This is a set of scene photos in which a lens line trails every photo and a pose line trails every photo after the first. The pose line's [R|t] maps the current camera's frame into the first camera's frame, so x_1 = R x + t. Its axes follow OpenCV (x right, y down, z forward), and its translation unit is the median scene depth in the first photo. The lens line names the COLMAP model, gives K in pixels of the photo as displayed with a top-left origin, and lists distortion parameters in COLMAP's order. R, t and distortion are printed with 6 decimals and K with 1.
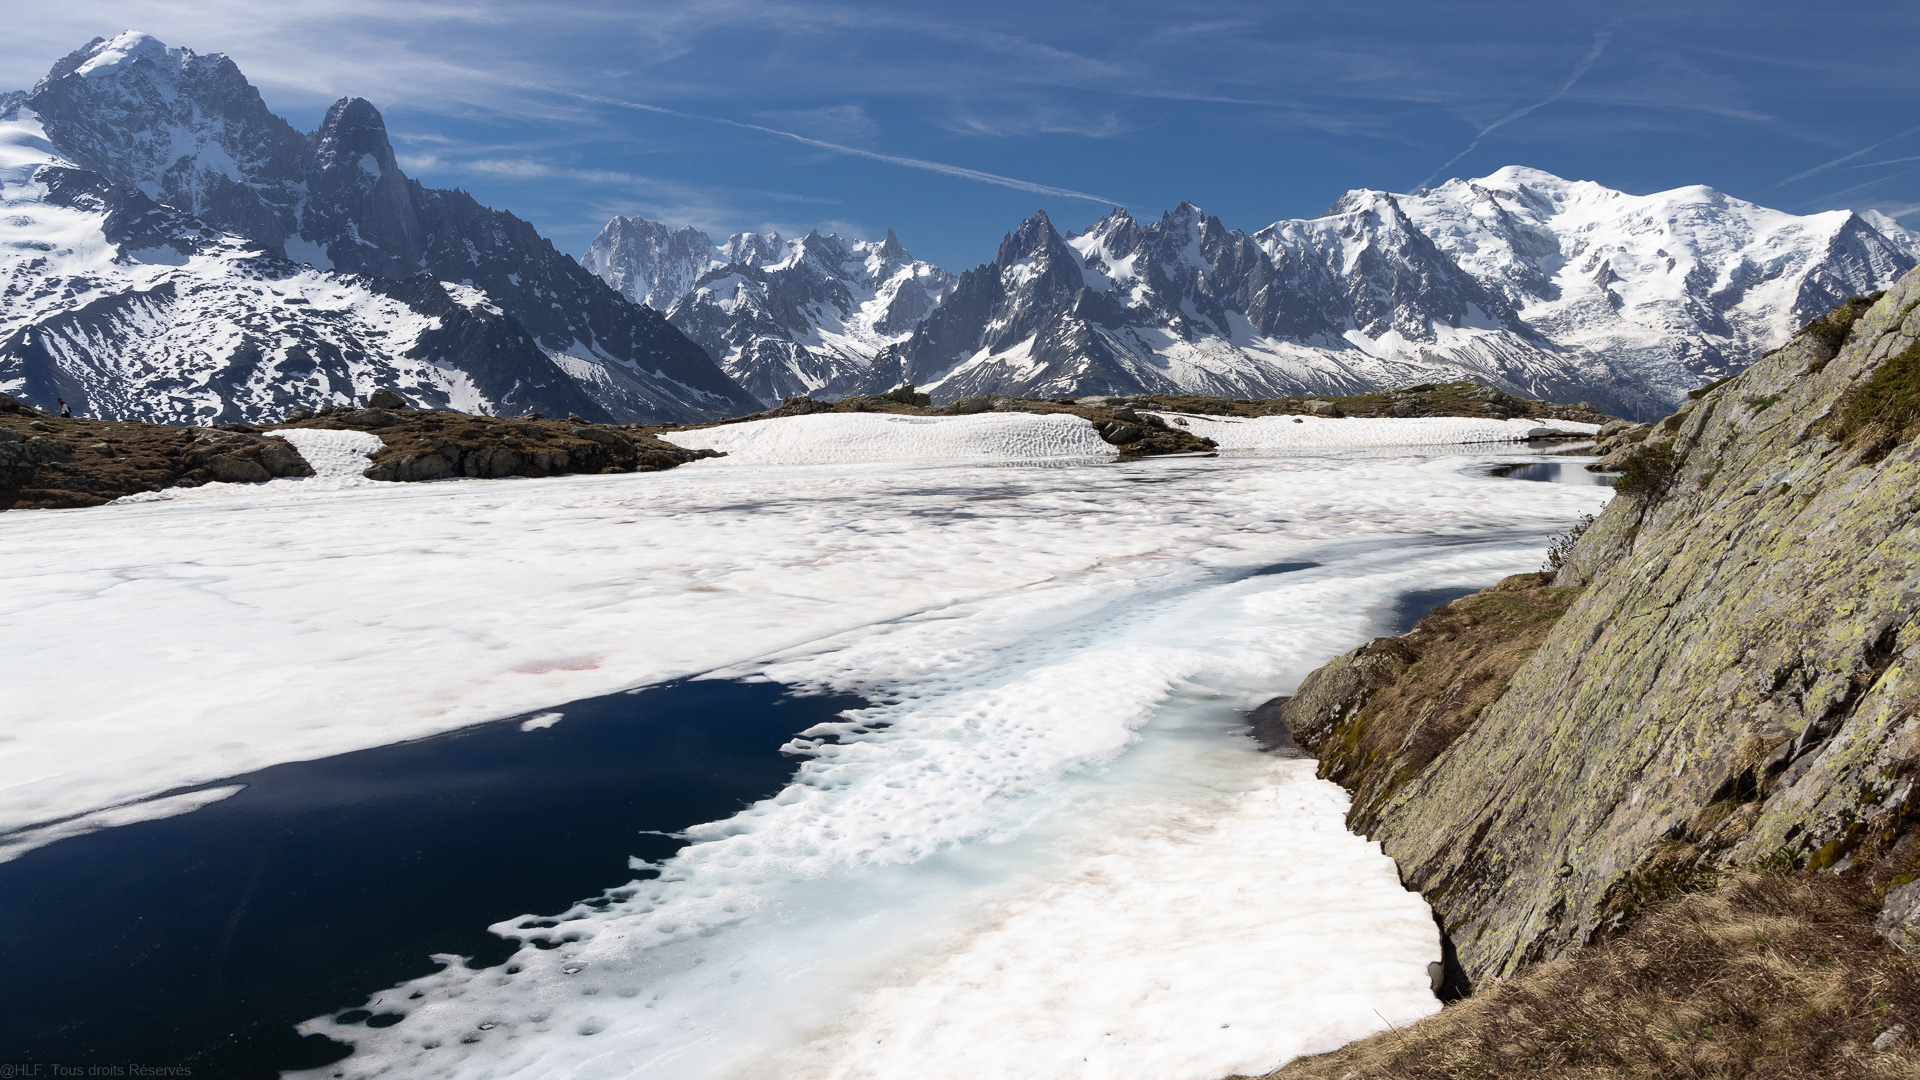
lens RADIAL K [[1314.1, 0, 956.0], [0, 1314.1, 451.2], [0, 0, 1]] dist [0.017691, 0.002245]
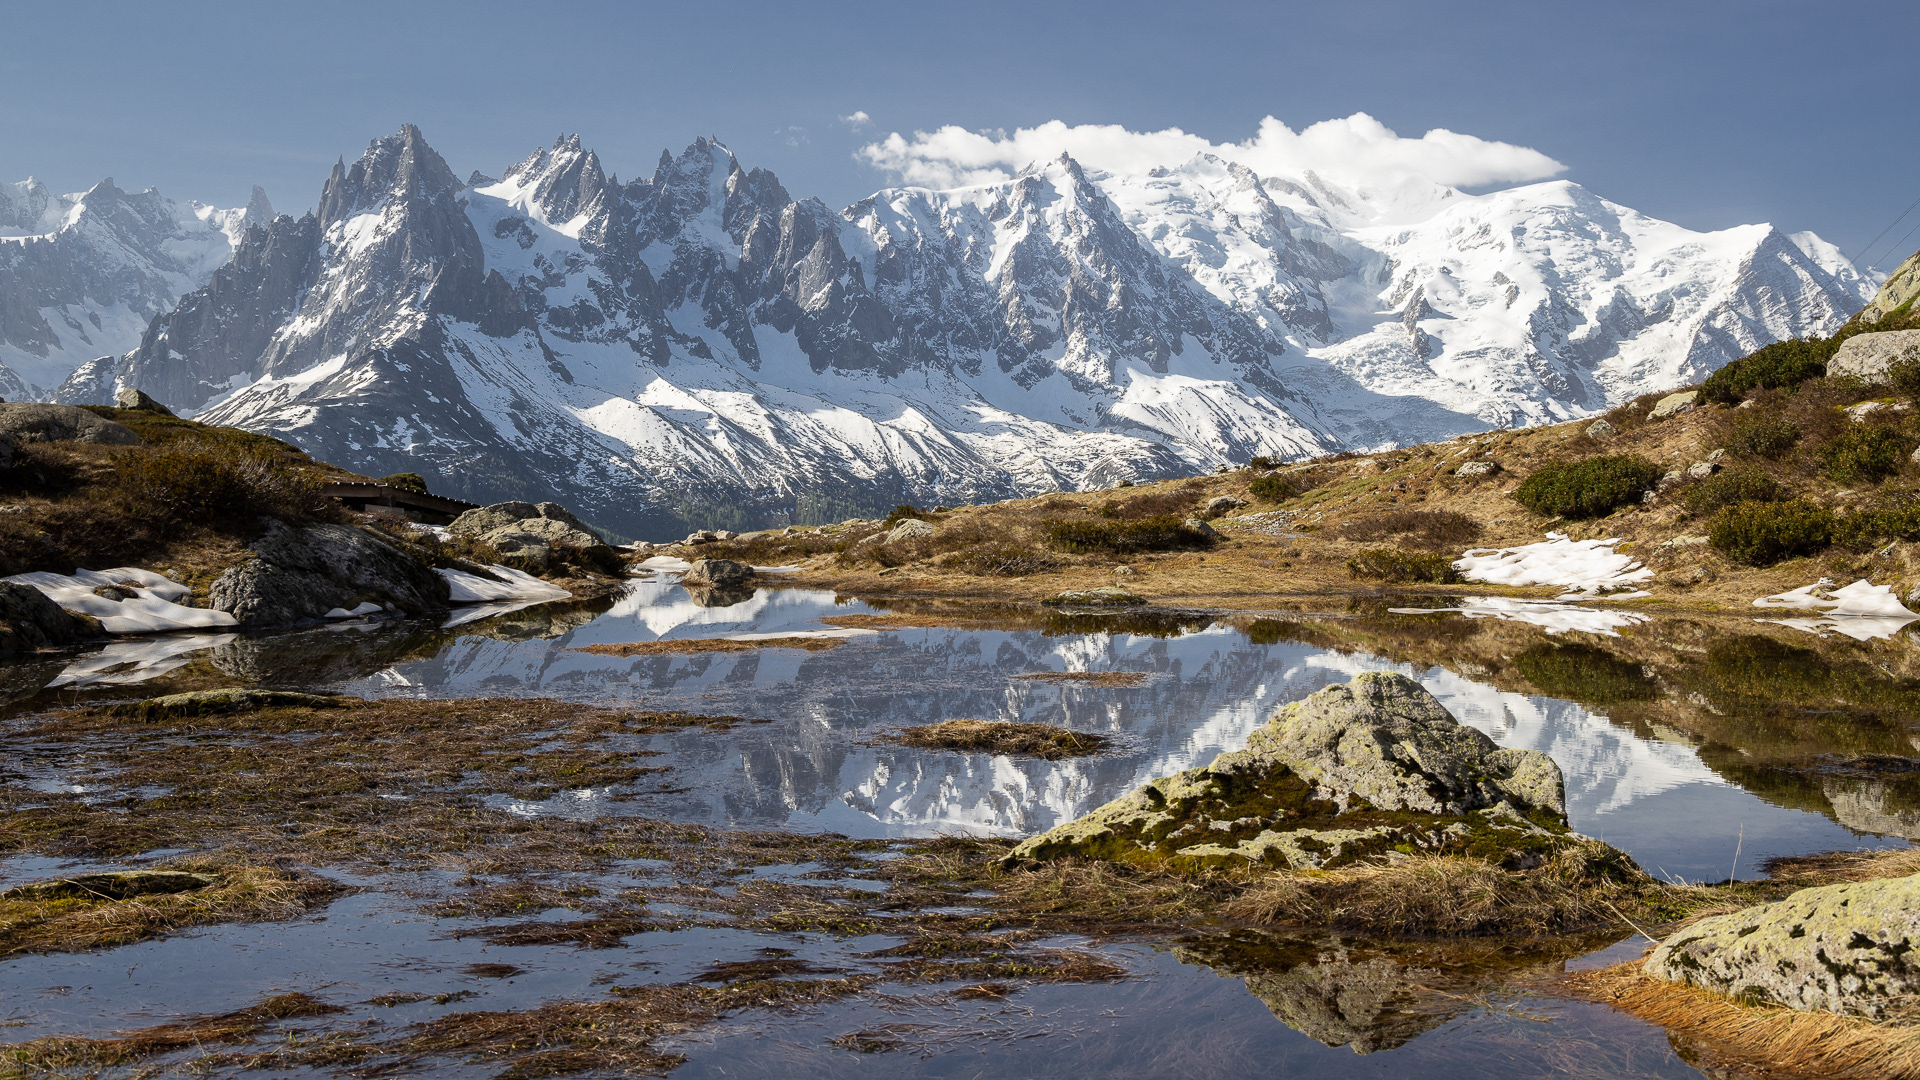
lens RADIAL K [[1947.3, 0, 975.4], [0, 1947.3, 538.1], [0, 0, 1]] dist [0.052451, 0.000000]
pose [[0.983248, 0.017402, 0.181439, 0.131663], [-0.011289, 0.999335, -0.034672, 0.012369], [-0.181921, 0.032043, 0.982791, 0.139712]]
